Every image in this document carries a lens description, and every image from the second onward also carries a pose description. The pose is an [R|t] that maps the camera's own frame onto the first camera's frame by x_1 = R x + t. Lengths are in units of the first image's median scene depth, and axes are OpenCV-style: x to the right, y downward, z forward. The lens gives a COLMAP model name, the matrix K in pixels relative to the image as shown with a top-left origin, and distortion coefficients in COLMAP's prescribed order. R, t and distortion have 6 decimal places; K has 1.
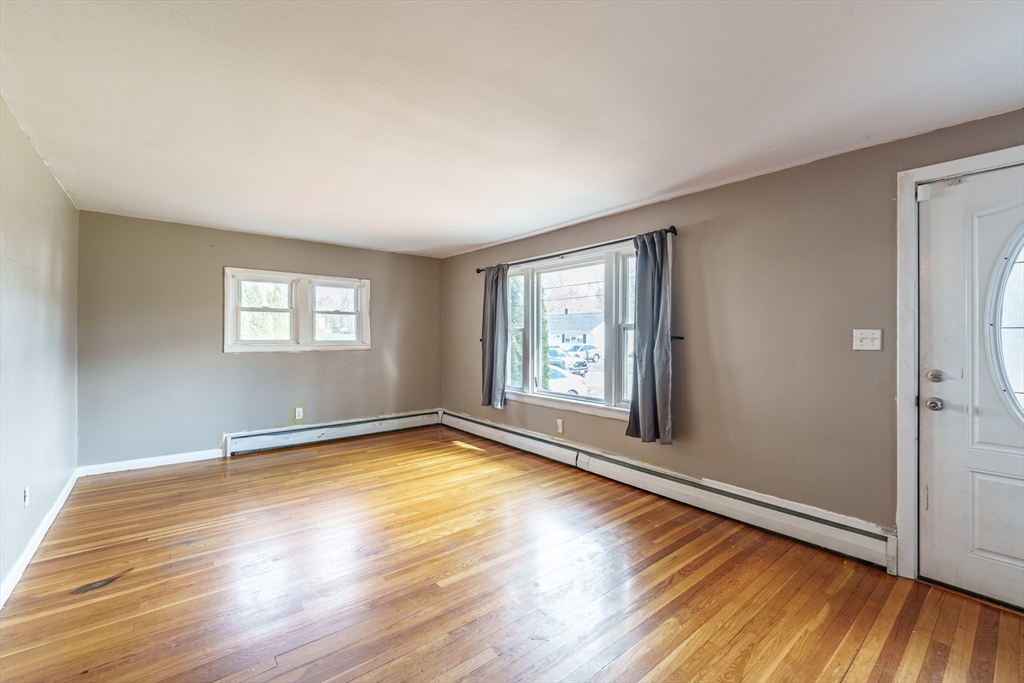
lens RADIAL K [[417.6, 0, 516.6], [0, 417.6, 332.5], [0, 0, 1]] dist [-0.005724, -0.000447]
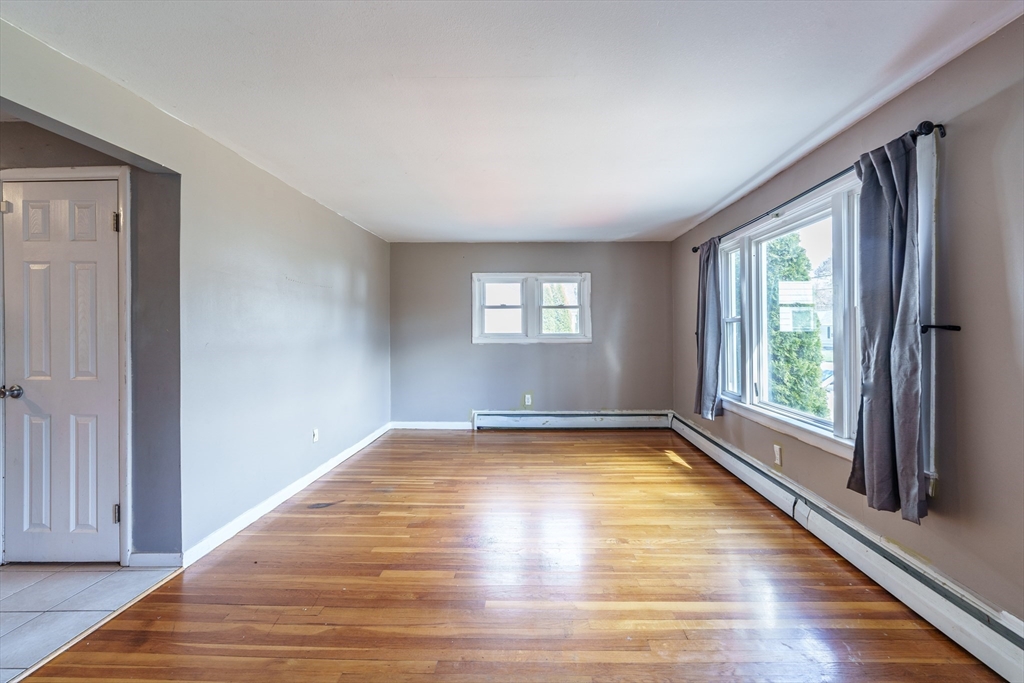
lens RADIAL K [[421.1, 0, 515.5], [0, 421.1, 326.0], [0, 0, 1]] dist [-0.001670, -0.000462]
pose [[0.768510, -0.010480, -0.639752, 0.197035], [0.009829, 0.999941, -0.004573, 0.004624], [0.639762, -0.002774, 0.768568, 0.151148]]
